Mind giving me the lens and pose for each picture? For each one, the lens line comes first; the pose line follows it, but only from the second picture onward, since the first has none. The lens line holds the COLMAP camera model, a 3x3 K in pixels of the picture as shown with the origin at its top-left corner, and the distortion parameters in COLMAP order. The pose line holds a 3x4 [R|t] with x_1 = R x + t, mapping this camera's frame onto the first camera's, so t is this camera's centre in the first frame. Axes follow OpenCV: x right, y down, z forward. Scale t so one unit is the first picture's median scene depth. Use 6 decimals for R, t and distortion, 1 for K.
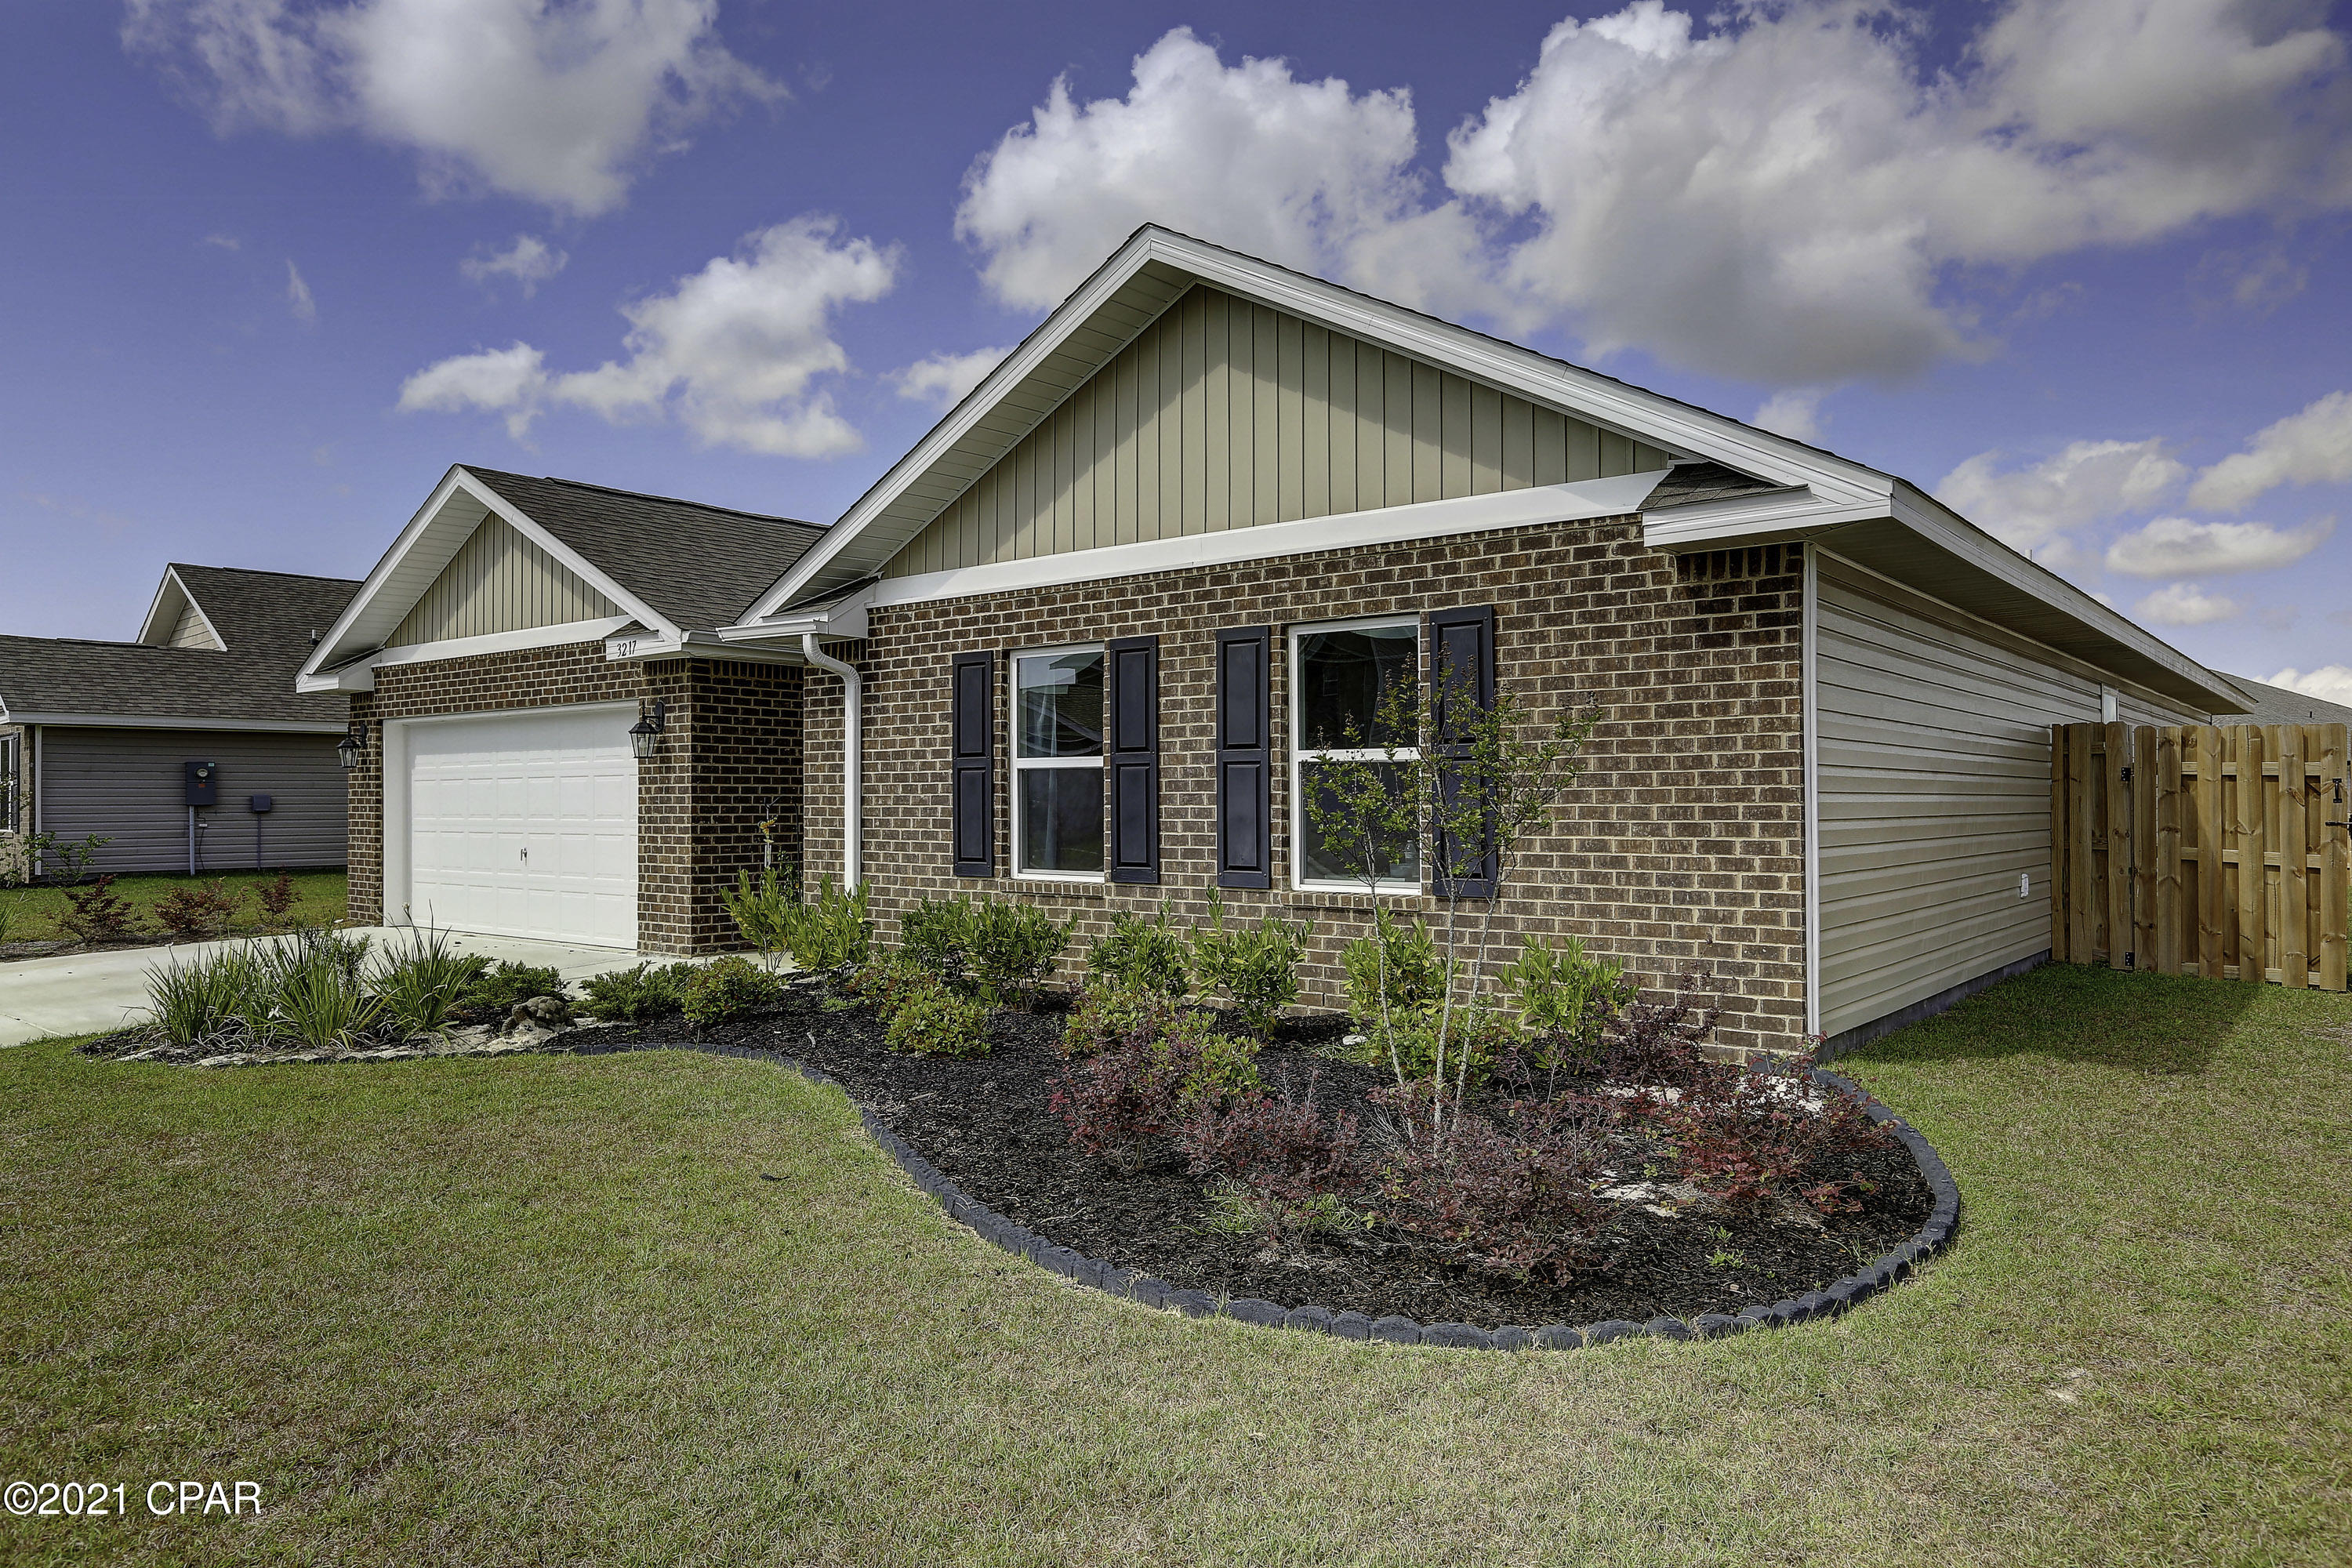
lens RADIAL K [[1510.6, 0, 1179.6], [0, 1510.6, 783.1], [0, 0, 1]] dist [-0.042636, 0.034647]
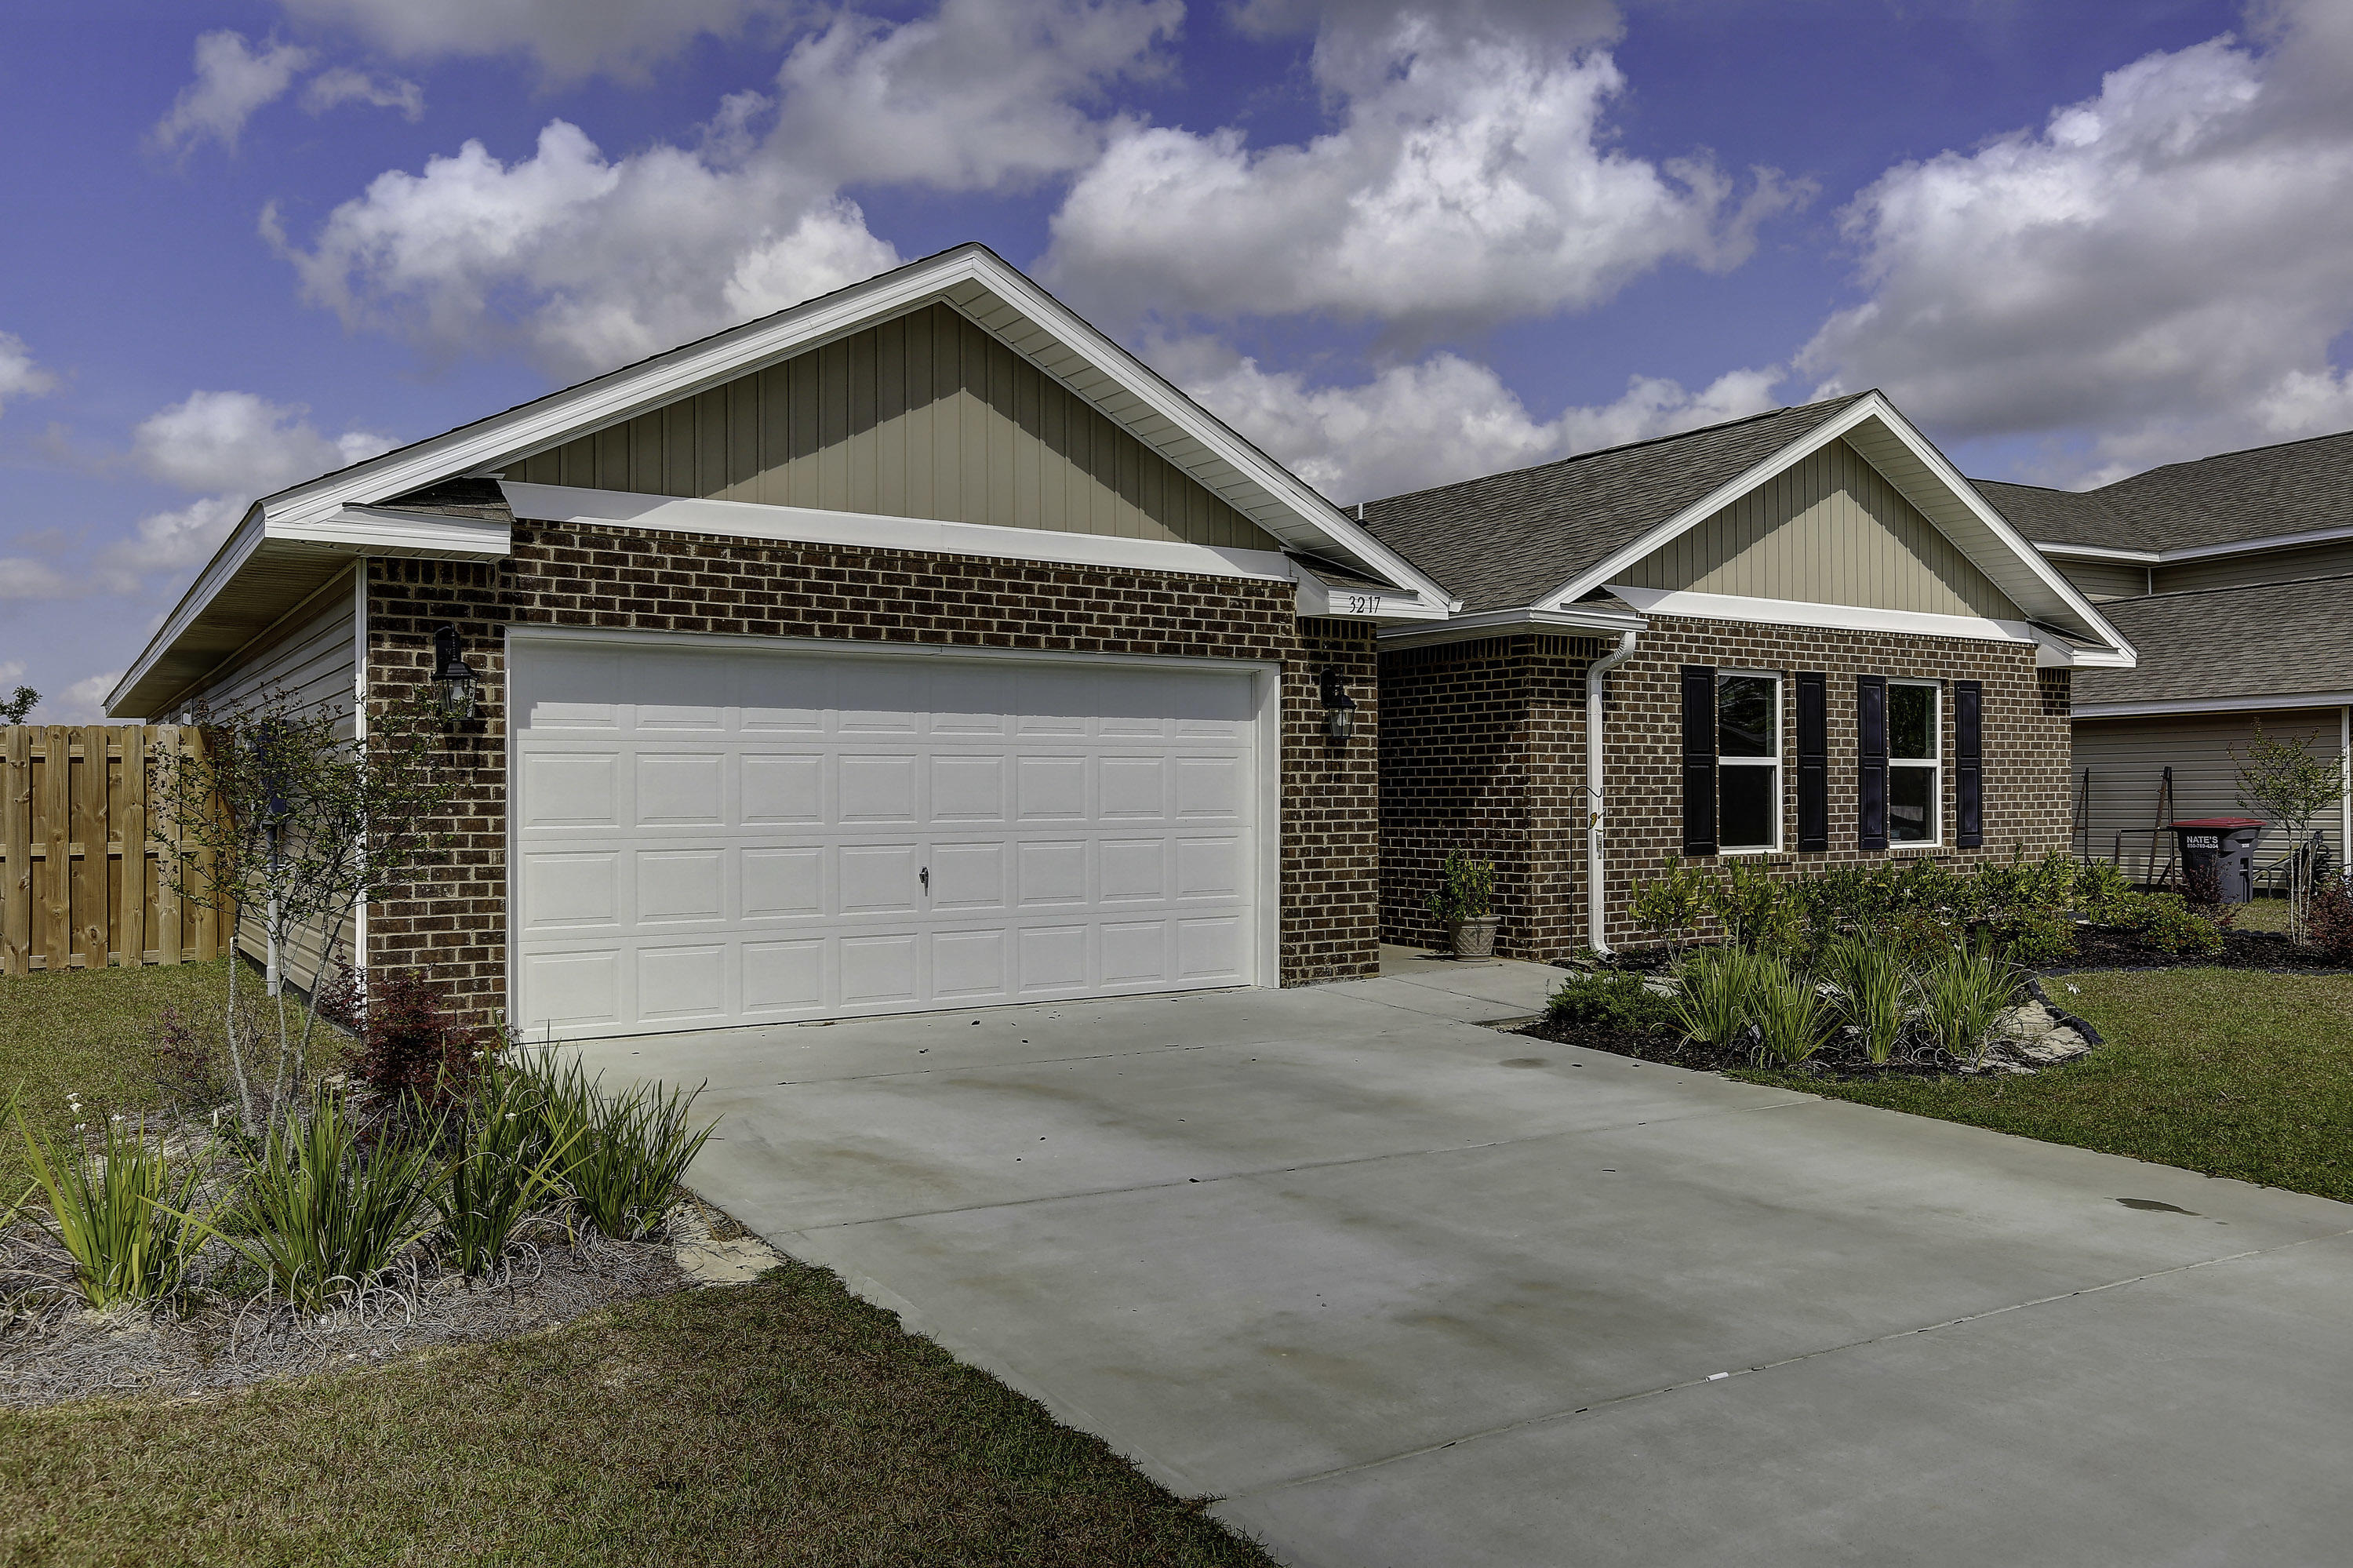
lens RADIAL K [[1798.0, 0, 1165.9], [0, 1798.0, 799.6], [0, 0, 1]] dist [-0.018524, 0.053046]
pose [[0.303914, 0.004880, 0.952687, -1.859208], [-0.002747, 0.999987, -0.004247, 0.029536], [-0.952695, -0.001326, 0.303924, 1.122517]]
